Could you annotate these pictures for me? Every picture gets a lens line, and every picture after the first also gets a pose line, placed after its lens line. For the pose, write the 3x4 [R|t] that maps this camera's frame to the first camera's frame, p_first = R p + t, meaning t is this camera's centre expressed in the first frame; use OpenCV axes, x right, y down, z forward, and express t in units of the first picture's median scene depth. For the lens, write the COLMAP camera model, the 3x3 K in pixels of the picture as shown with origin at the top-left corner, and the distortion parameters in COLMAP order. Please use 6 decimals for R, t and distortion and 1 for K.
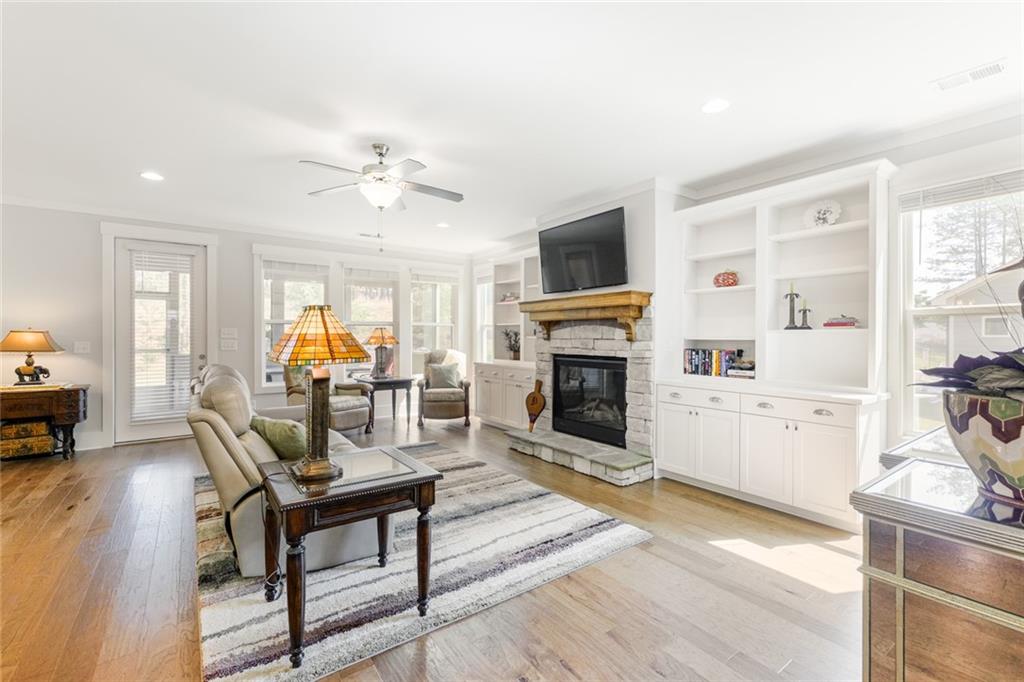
lens RADIAL K [[442.0, 0, 516.9], [0, 442.0, 336.6], [0, 0, 1]] dist [0.002506, 0.001151]
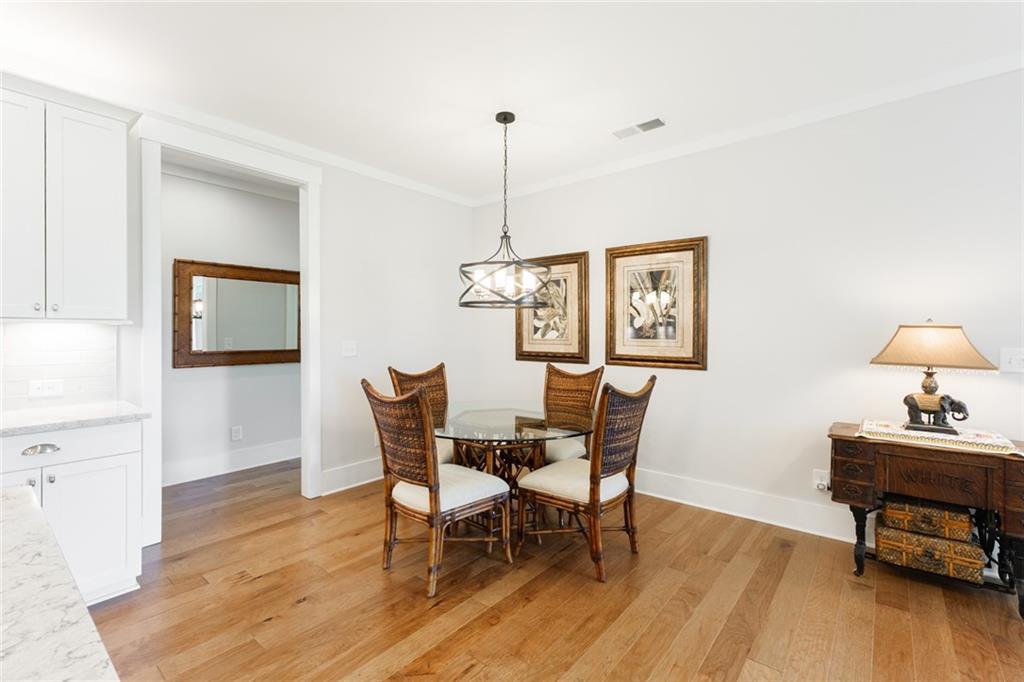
lens RADIAL K [[450.9, 0, 499.4], [0, 450.9, 331.5], [0, 0, 1]] dist [0.002221, 0.000483]
pose [[0.219553, -0.007640, -0.975571, -0.719520], [-0.001521, 0.999965, -0.008173, -0.000416], [0.975599, 0.003279, 0.219533, 0.415731]]
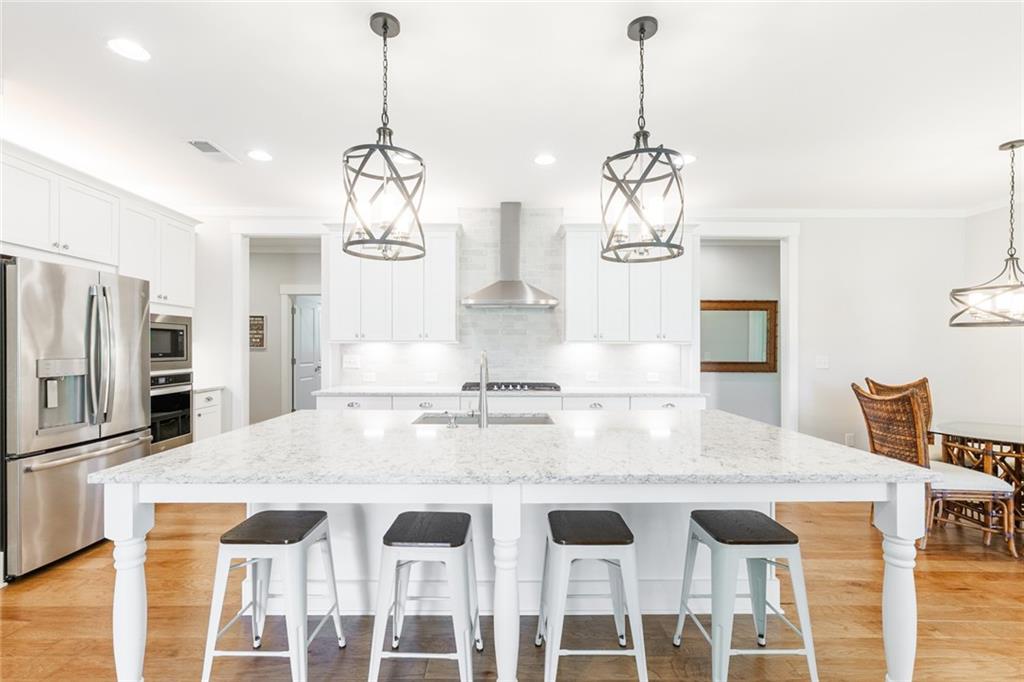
lens RADIAL K [[464.7, 0, 482.9], [0, 464.7, 348.3], [0, 0, 1]] dist [-0.000017, -0.000415]
pose [[-0.597123, -0.002881, -0.802144, -0.318794], [-0.006193, 0.999980, 0.001018, -0.002254], [0.802125, 0.005575, -0.597130, 0.346311]]
